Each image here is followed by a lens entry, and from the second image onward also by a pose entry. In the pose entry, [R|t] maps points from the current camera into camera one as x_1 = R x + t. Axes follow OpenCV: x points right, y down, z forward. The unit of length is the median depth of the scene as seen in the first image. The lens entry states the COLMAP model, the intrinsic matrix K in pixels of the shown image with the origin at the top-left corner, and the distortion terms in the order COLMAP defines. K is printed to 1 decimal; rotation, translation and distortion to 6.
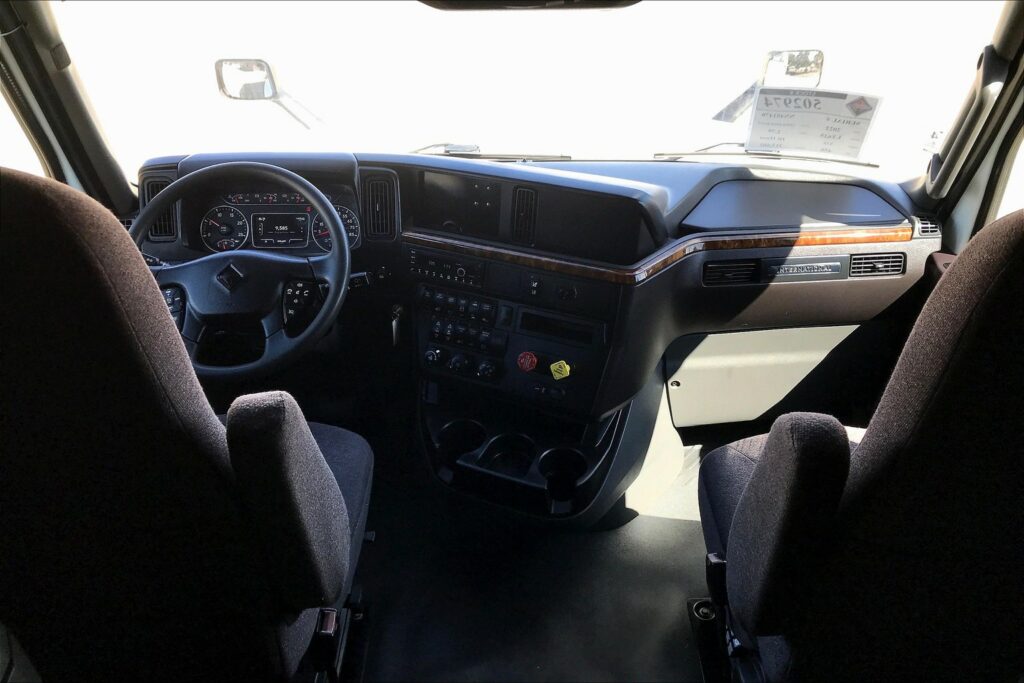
lens RADIAL K [[808.7, 0, 510.8], [0, 808.7, 343.9], [0, 0, 1]] dist [0.068280, -0.067831]
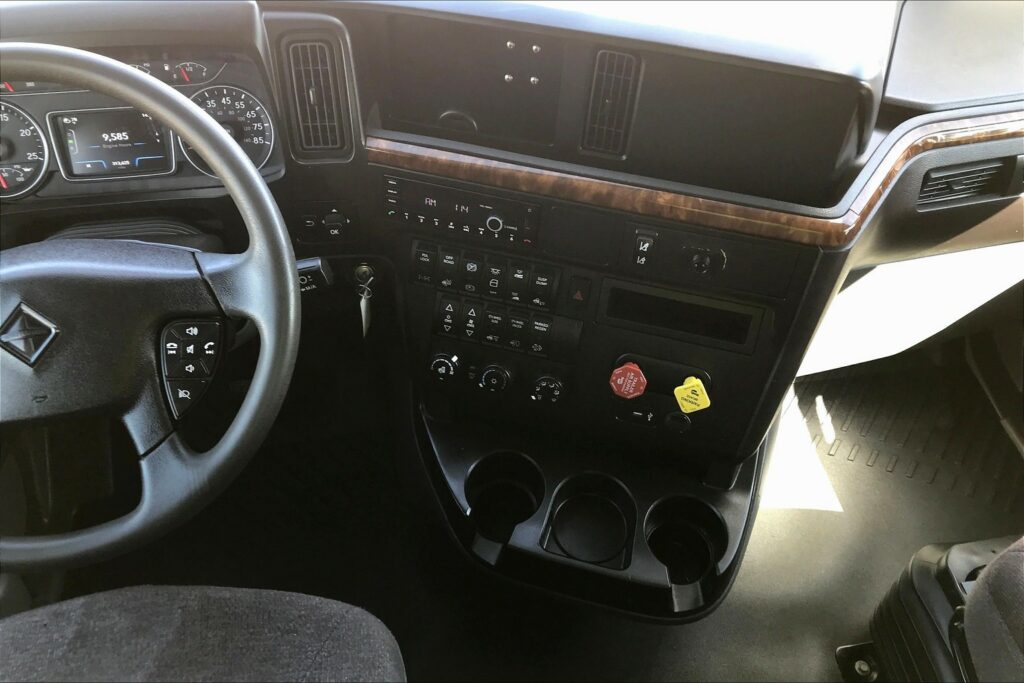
lens RADIAL K [[808.7, 0, 509.4], [0, 808.7, 331.7], [0, 0, 1]] dist [0.068280, -0.067831]
pose [[0.985907, -0.101128, 0.133269, -0.127939], [0.058021, 0.953864, 0.294579, -0.174733], [-0.156911, -0.282695, 0.946289, 0.474316]]
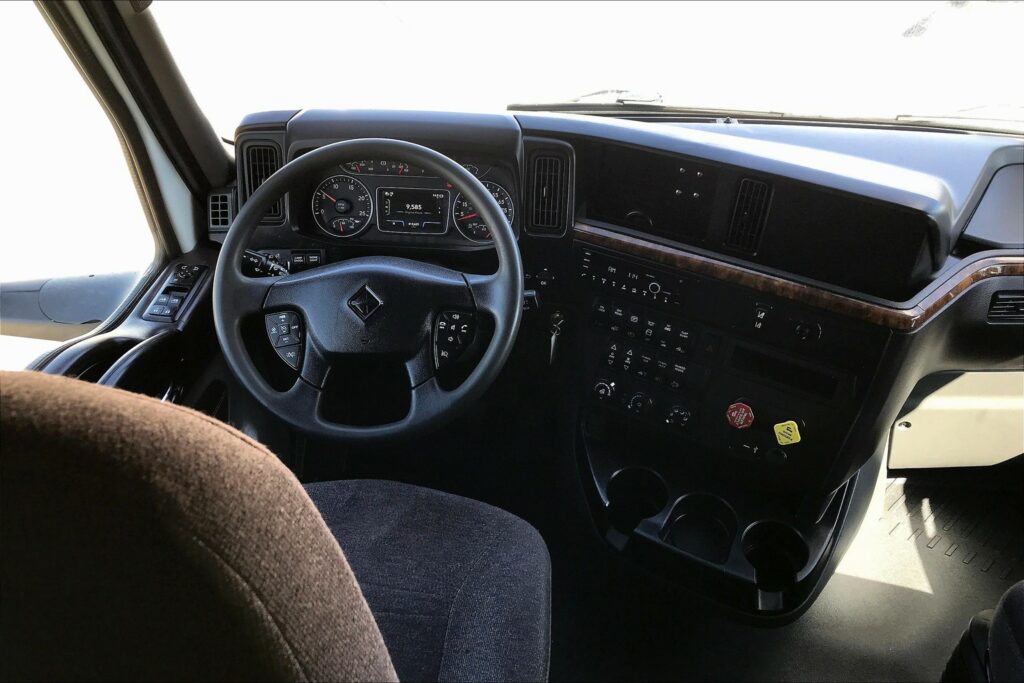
lens RADIAL K [[808.7, 0, 518.1], [0, 808.7, 327.2], [0, 0, 1]] dist [0.068280, -0.067831]
pose [[0.997175, 0.052539, -0.053681, -0.144189], [-0.045335, 0.990793, 0.127572, -0.141369], [0.059889, -0.124778, 0.990375, 0.239937]]
